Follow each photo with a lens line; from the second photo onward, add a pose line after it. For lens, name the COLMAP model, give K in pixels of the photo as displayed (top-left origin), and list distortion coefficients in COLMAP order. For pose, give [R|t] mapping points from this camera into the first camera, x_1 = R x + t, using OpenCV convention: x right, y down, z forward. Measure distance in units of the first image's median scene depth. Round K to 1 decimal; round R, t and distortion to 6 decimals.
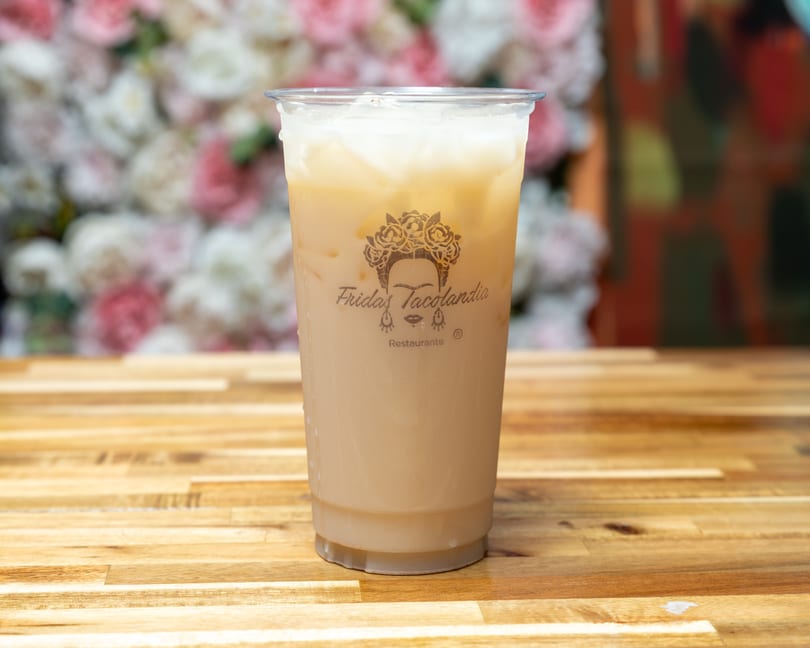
lens RADIAL K [[1491.0, 0, 390.7], [0, 1491.0, 333.8], [0, 0, 1]] dist [0.015033, 0.000000]
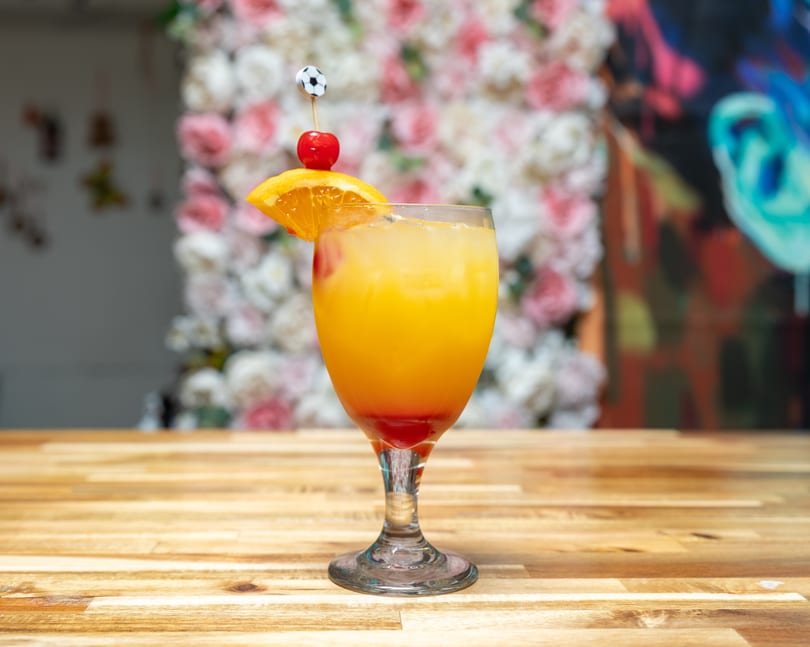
lens RADIAL K [[1041.9, 0, 399.5], [0, 1041.9, 319.3], [0, 0, 1]] dist [0.009607, 0.000000]
pose [[0.999808, 0.007579, -0.018070, -0.090904], [-0.009934, 0.990928, -0.134025, 0.056818], [0.016890, 0.134178, 0.990813, 0.029328]]
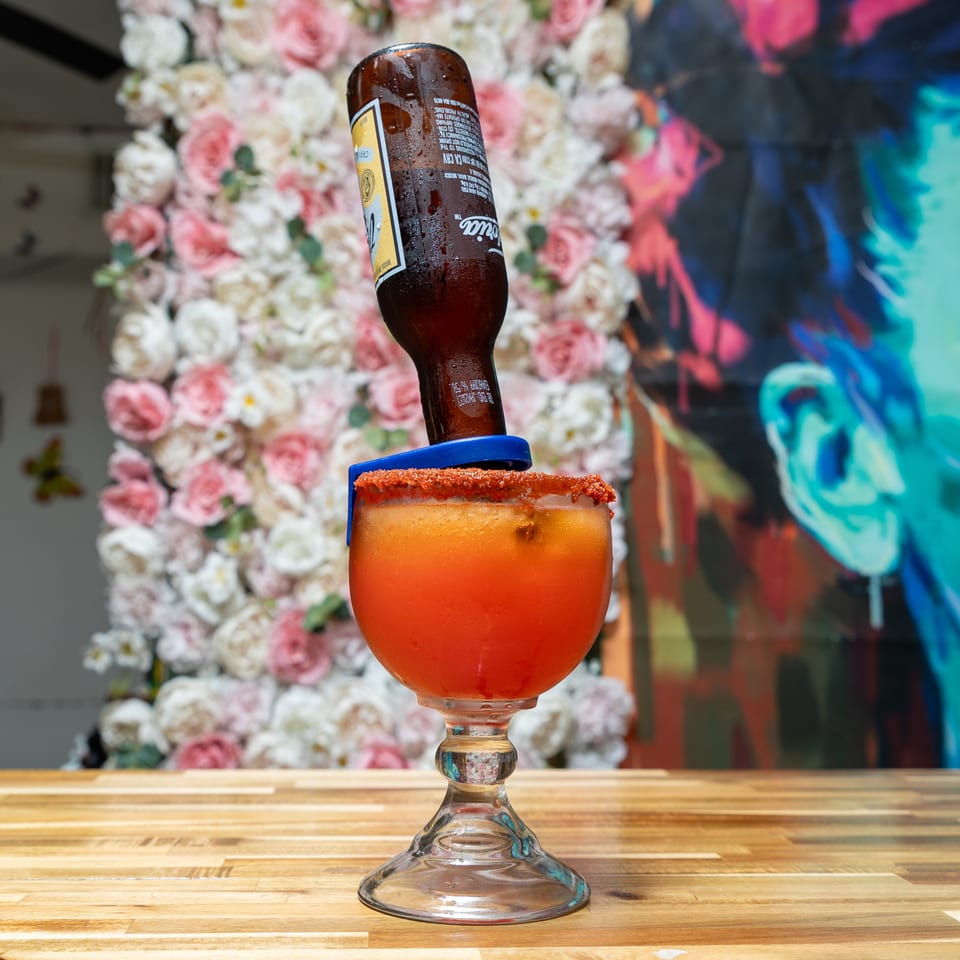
lens RADIAL K [[1294.1, 0, 479.9], [0, 1294.1, 507.7], [0, 0, 1]] dist [-0.007241, 0.000000]
pose [[0.999855, 0.009760, 0.013955, 0.032207], [-0.006213, 0.972049, -0.234695, 0.068361], [-0.015855, 0.234574, 0.971969, 0.033271]]
